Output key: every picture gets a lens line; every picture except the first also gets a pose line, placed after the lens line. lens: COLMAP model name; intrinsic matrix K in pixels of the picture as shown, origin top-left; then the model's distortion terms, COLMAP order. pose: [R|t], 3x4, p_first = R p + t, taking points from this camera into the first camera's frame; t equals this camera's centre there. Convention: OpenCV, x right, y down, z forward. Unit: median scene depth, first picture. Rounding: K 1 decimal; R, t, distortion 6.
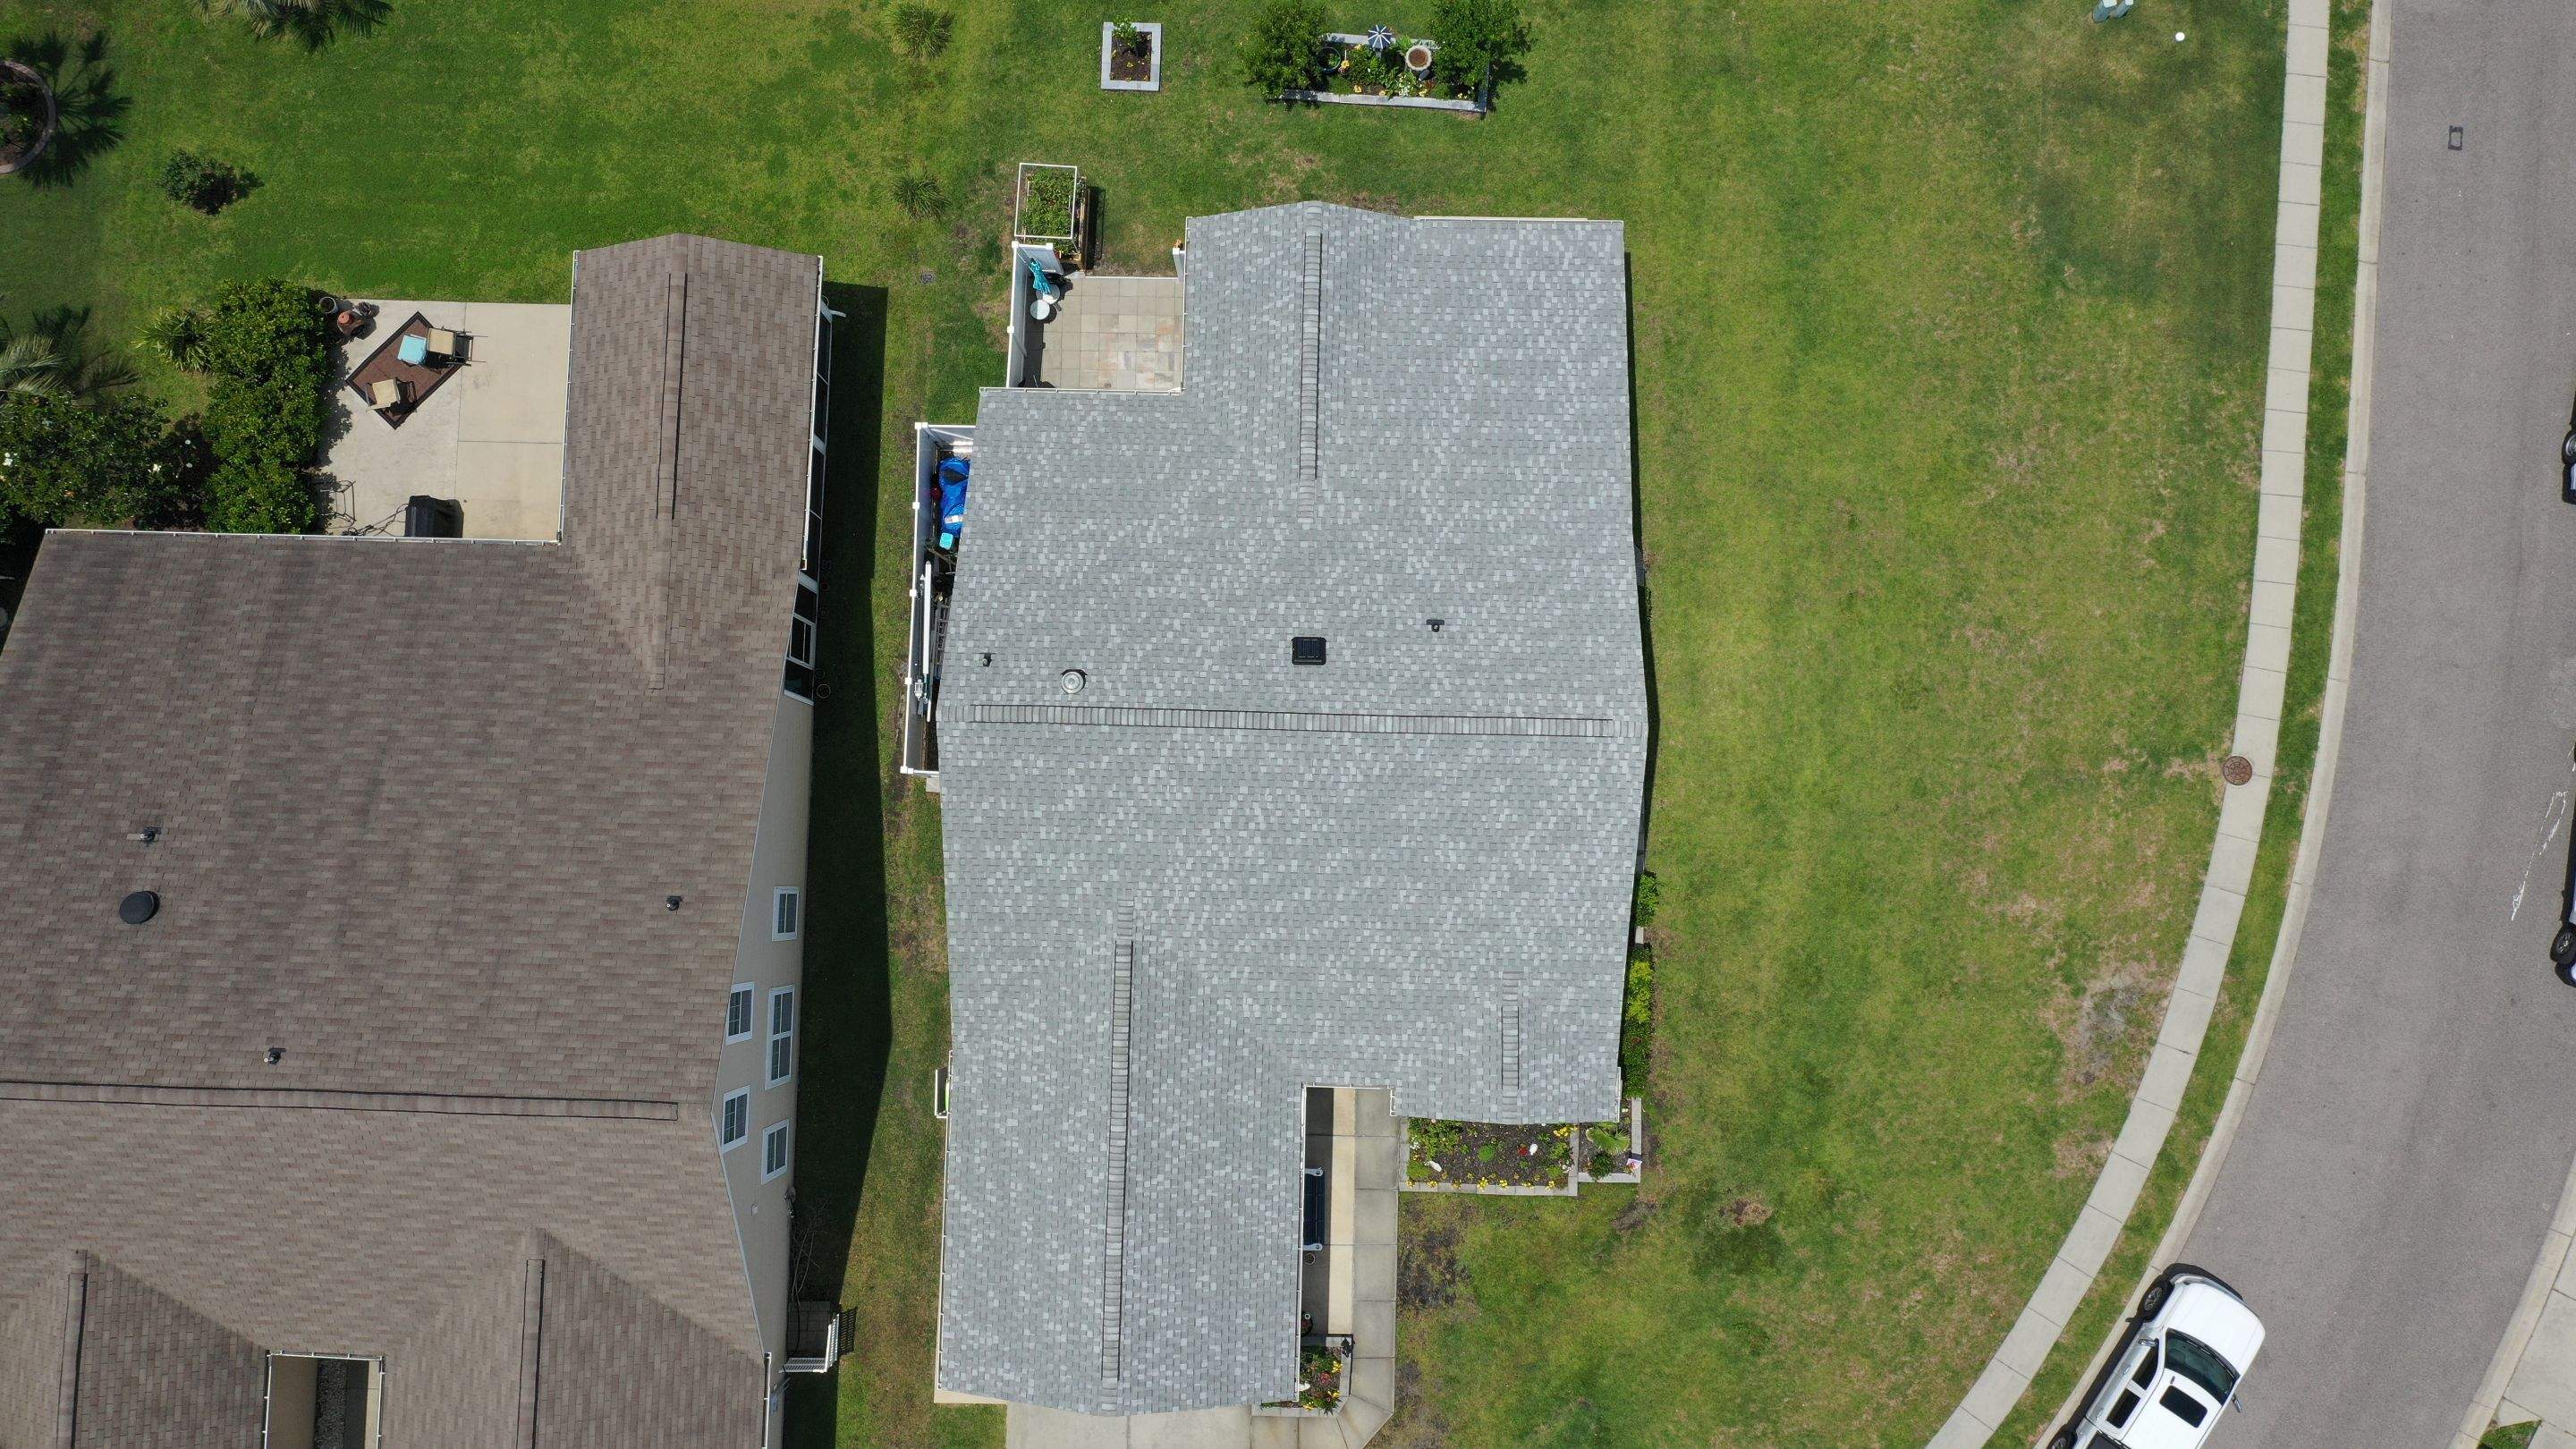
lens RADIAL K [[2016.4, 0, 1289.6], [0, 2016.4, 716.9], [0, 0, 1]] dist [-0.011964, 0.008626]
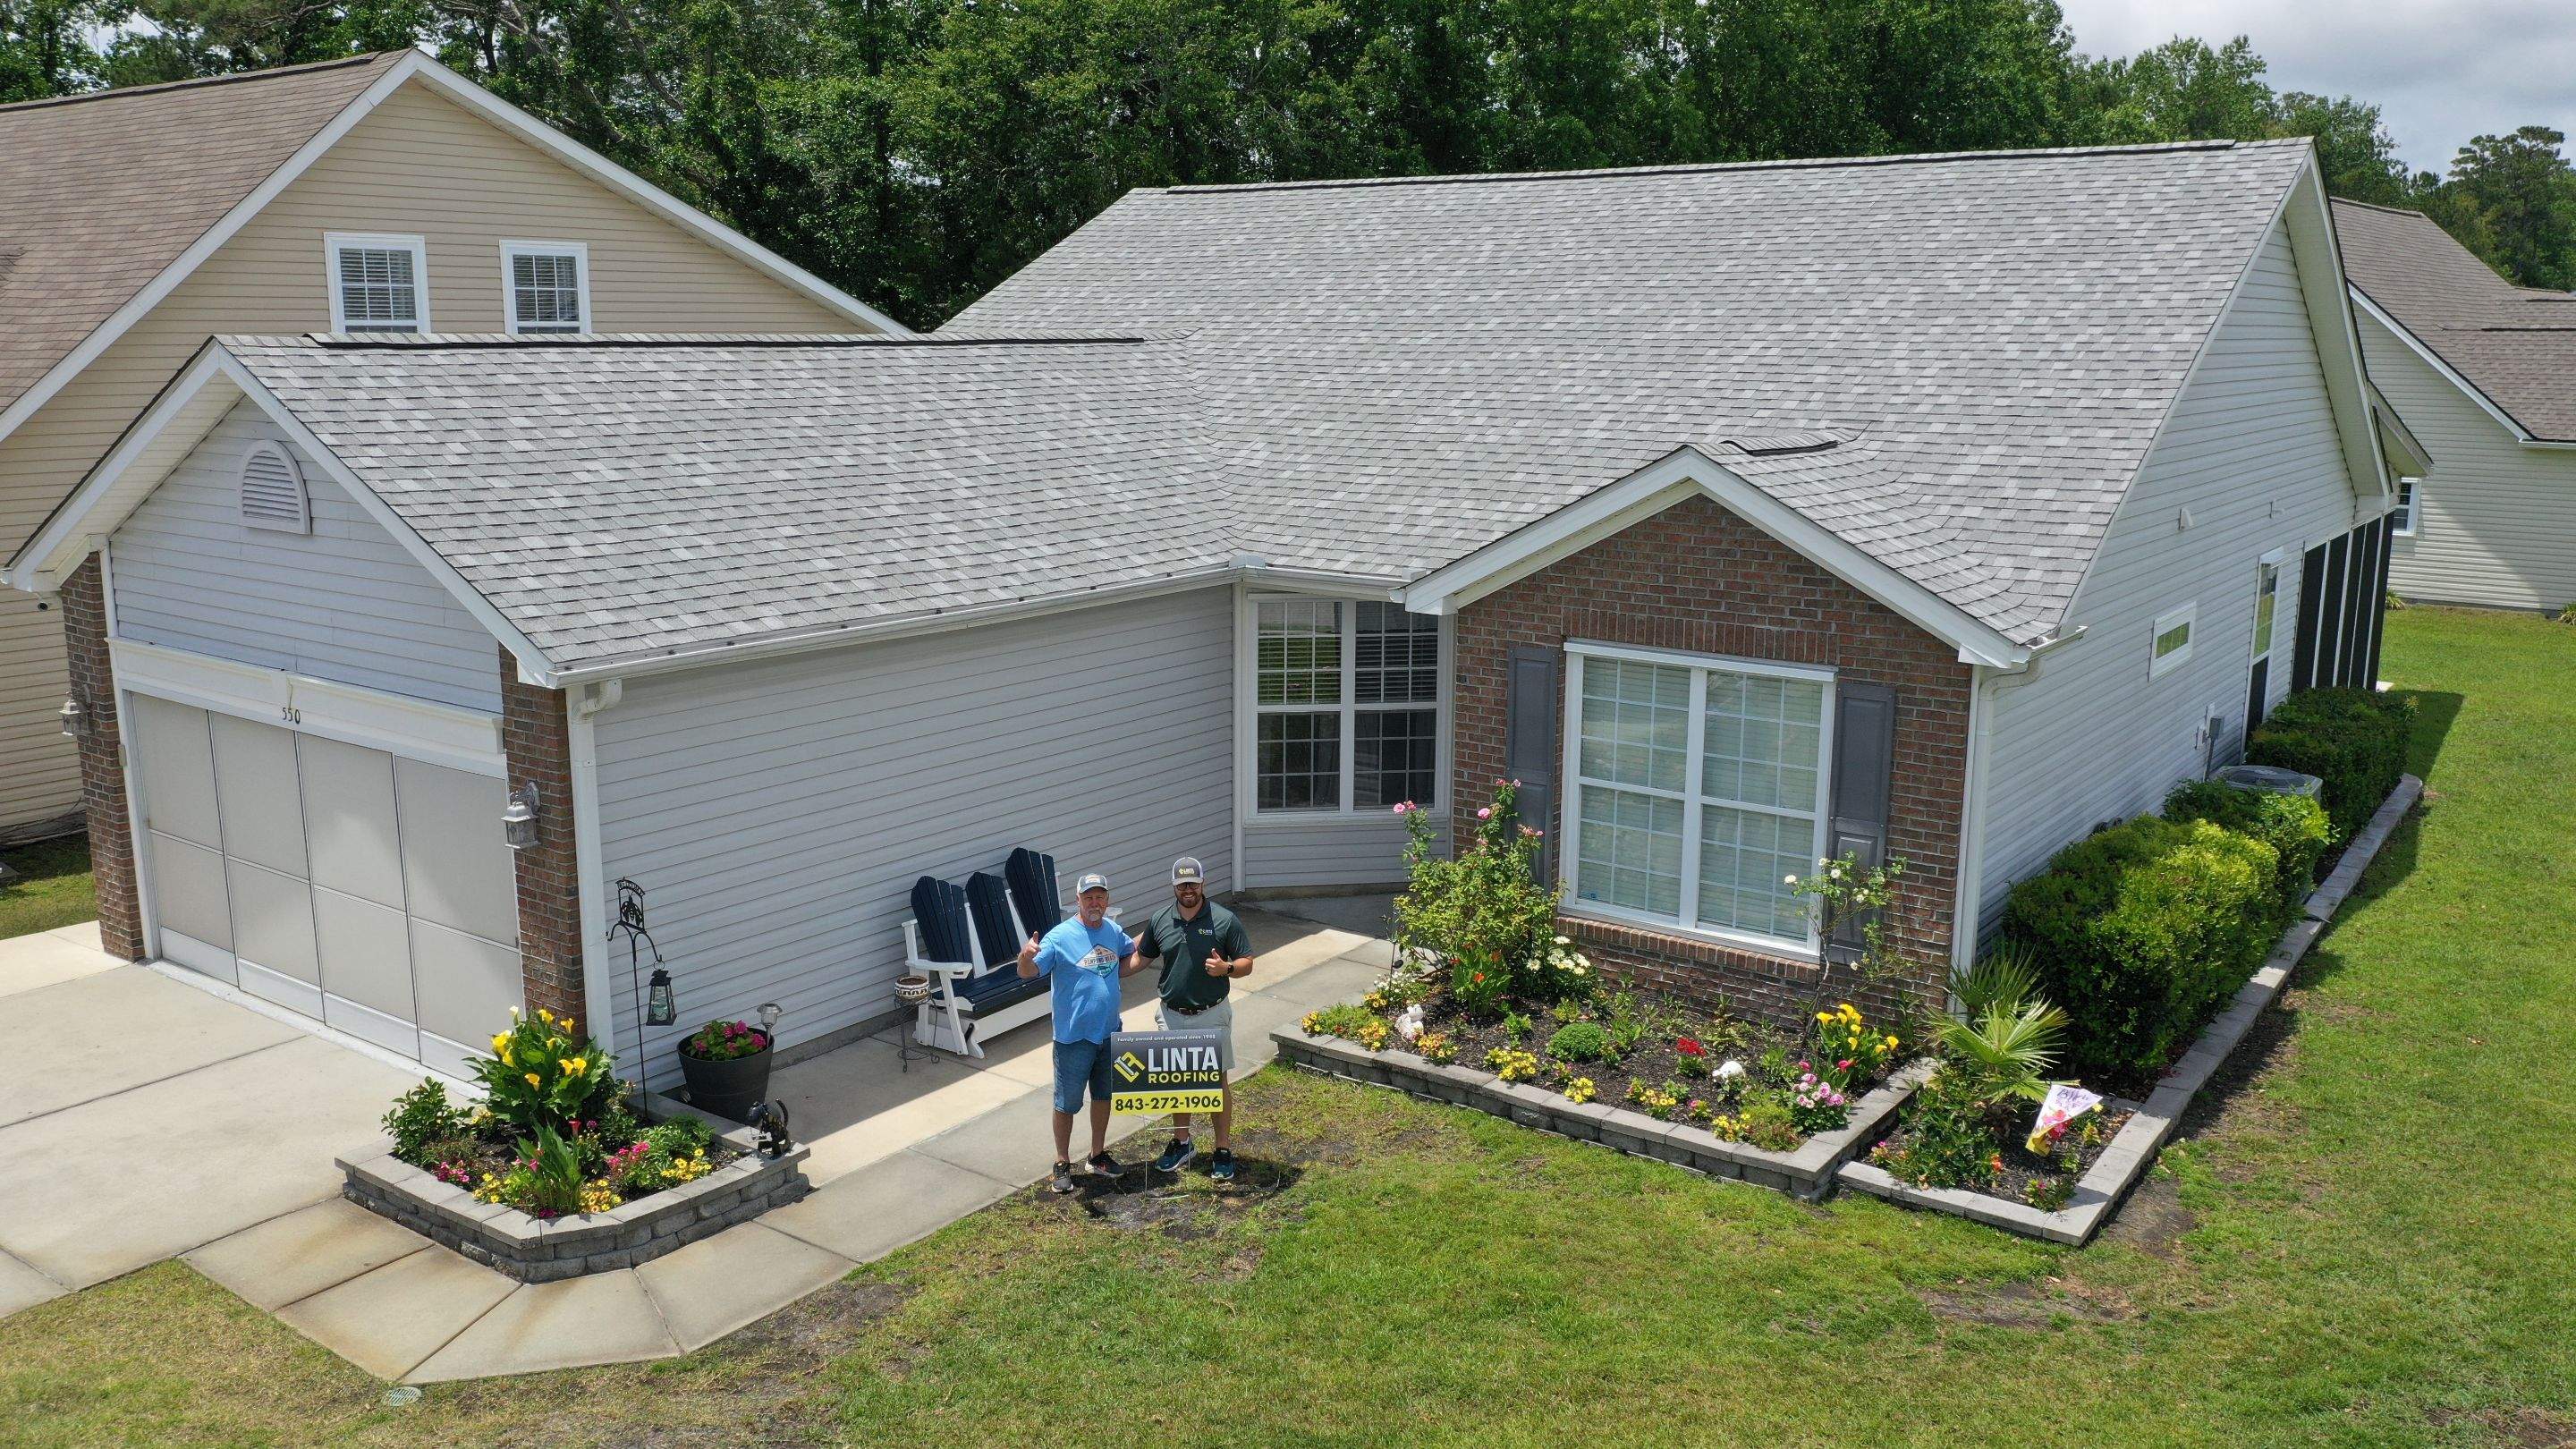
lens RADIAL K [[2016.4, 0, 1286.3], [0, 2016.4, 728.7], [0, 0, 1]] dist [-0.011964, 0.008626]
pose [[0.819426, 0.121880, -0.560077, 0.244001], [-0.571721, 0.243594, -0.783452, 0.504689], [0.040945, 0.962189, 0.269289, 0.942016]]
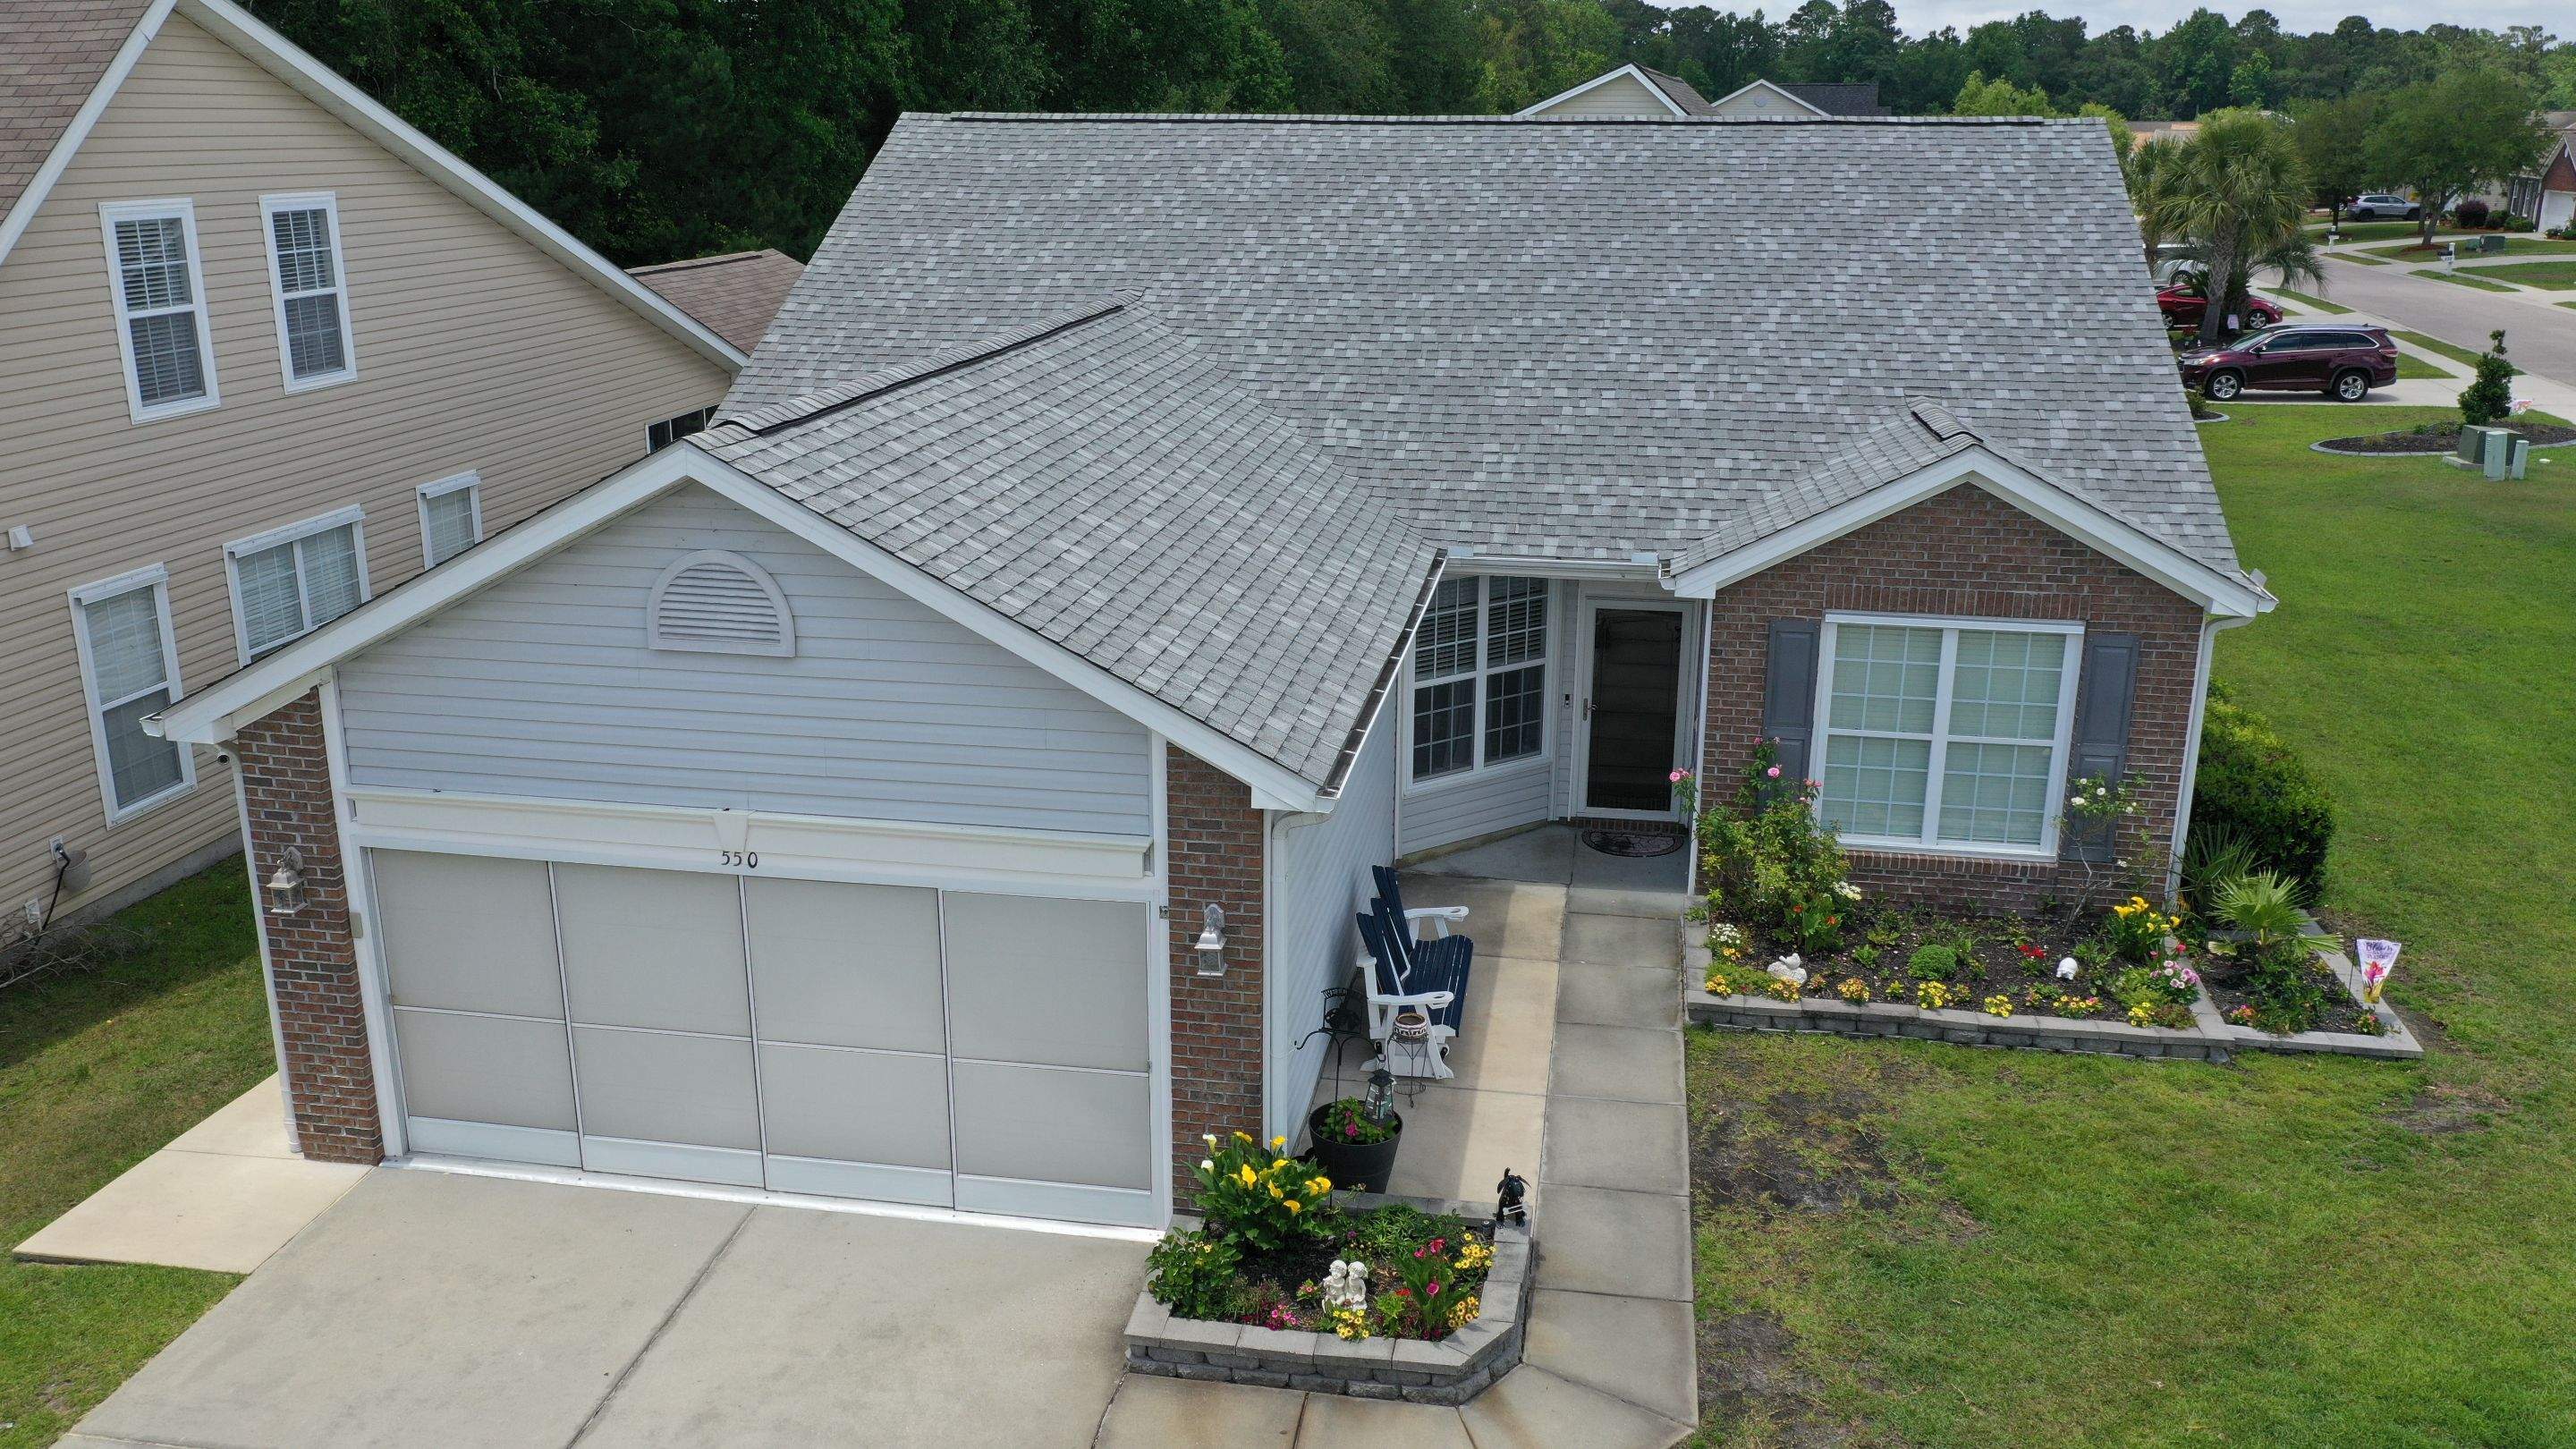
lens RADIAL K [[2016.4, 0, 1290.4], [0, 2016.4, 719.9], [0, 0, 1]] dist [-0.011964, 0.008626]
pose [[0.989340, 0.050625, -0.136539, 0.034765], [-0.145589, 0.363943, -0.919973, 0.587501], [0.003119, 0.930044, 0.367434, 0.896771]]
